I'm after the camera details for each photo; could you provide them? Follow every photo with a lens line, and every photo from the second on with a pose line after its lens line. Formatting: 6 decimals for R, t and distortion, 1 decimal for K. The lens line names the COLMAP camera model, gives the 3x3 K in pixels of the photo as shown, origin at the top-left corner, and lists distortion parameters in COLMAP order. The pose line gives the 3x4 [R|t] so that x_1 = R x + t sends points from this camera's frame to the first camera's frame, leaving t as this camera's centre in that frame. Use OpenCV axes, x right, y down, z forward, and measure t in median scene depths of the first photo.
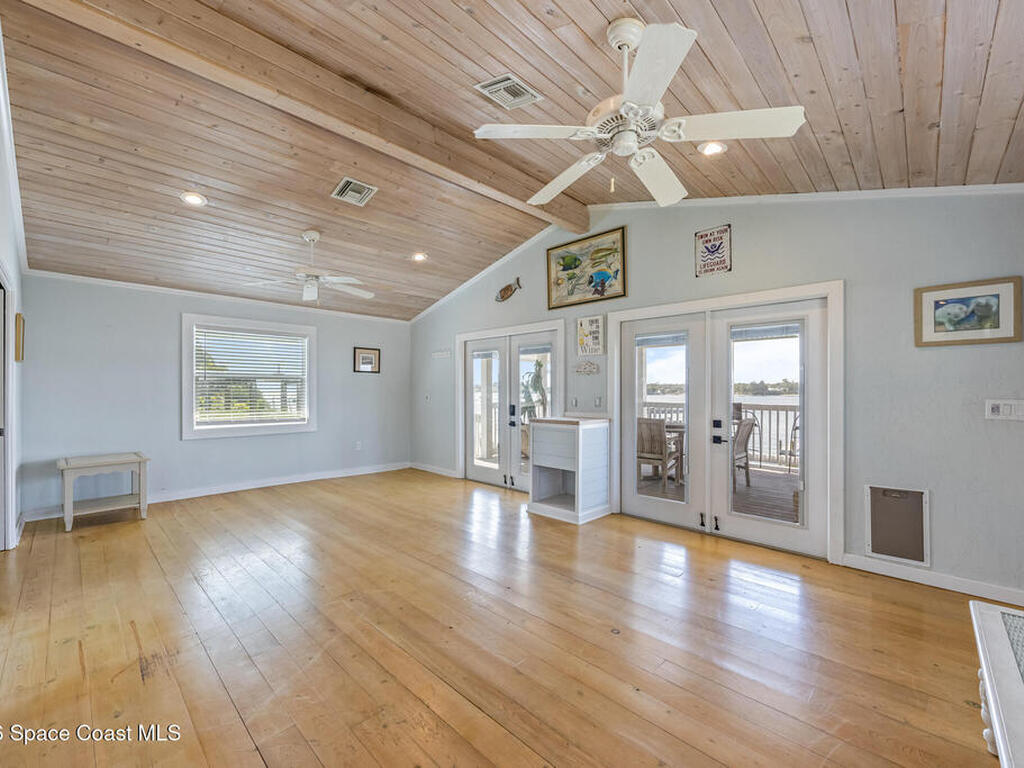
lens RADIAL K [[437.6, 0, 512.0], [0, 437.6, 384.0], [0, 0, 1]] dist [-0.000518, -0.000061]
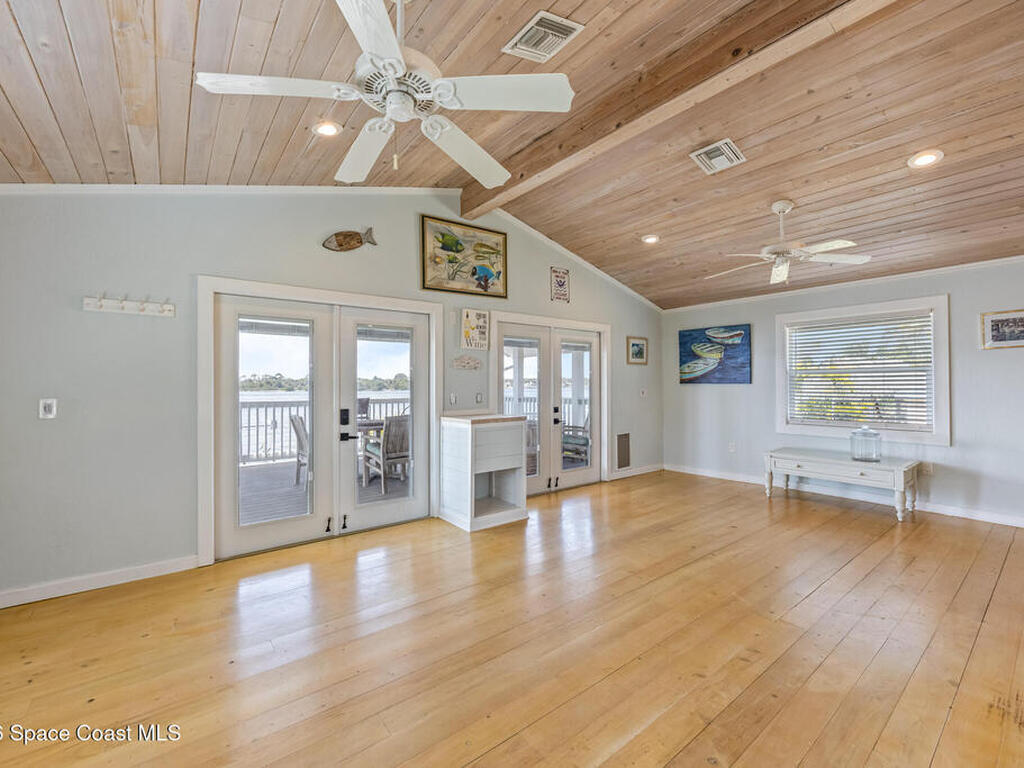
lens RADIAL K [[445.5, 0, 527.8], [0, 445.5, 380.9], [0, 0, 1]] dist [0.000128, 0.000040]
pose [[0.116751, 0.007118, 0.993136, -0.781817], [-0.007670, 0.999951, -0.006265, 0.007972], [-0.993132, -0.006886, 0.116800, 0.772560]]
